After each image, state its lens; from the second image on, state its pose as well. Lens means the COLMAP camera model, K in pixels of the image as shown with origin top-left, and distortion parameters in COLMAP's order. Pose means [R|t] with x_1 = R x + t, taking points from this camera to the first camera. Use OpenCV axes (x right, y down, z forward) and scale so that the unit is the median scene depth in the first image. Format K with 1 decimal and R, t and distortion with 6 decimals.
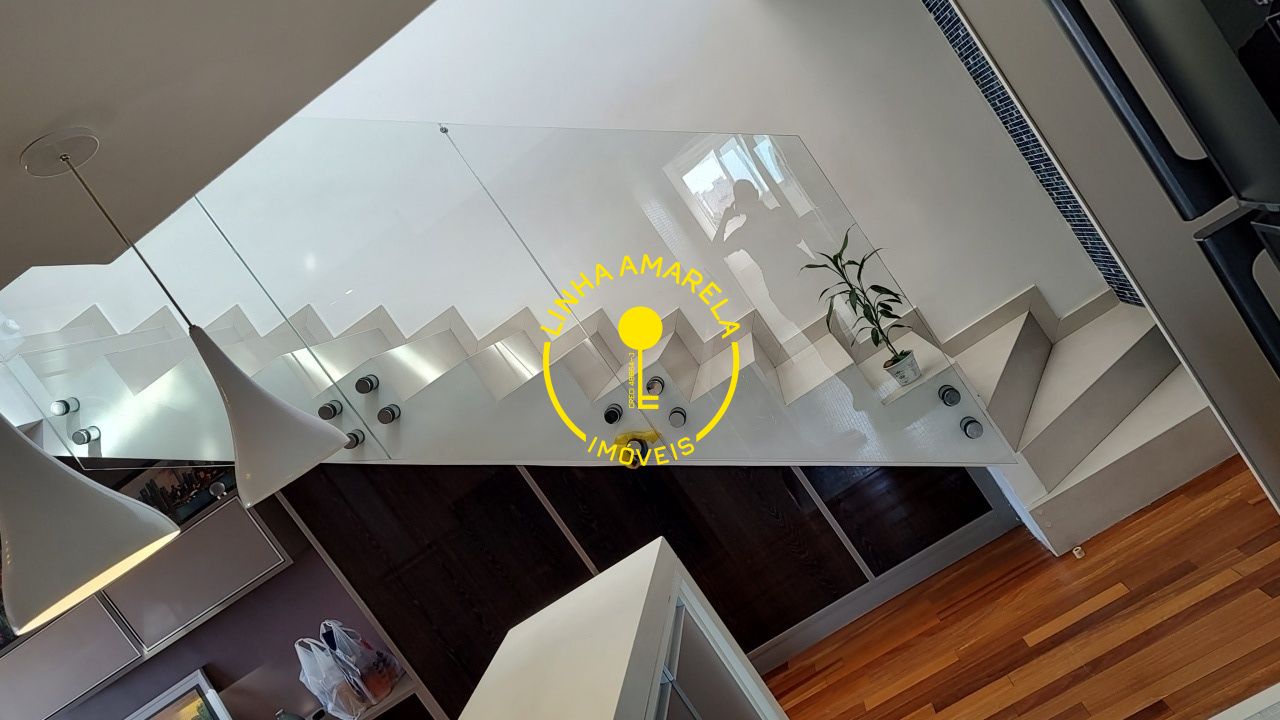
lens RADIAL K [[880.0, 0, 639.9], [0, 880.0, 347.6], [0, 0, 1]] dist [0.001571, -0.001657]
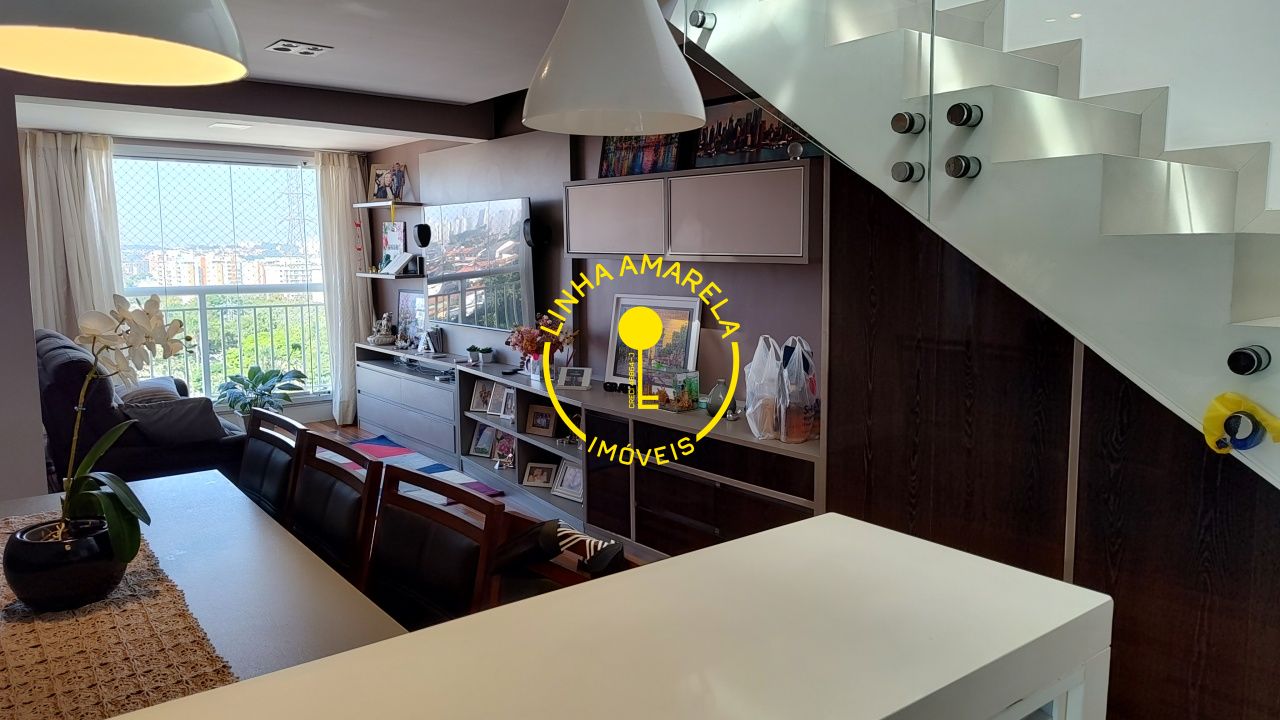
lens RADIAL K [[880.0, 0, 639.9], [0, 880.0, 347.6], [0, 0, 1]] dist [0.001571, -0.001657]
pose [[0.598004, 0.620960, -0.506755, 0.014725], [-0.444929, 0.783088, 0.434524, -0.003872], [0.666656, -0.034377, 0.744573, 0.221272]]
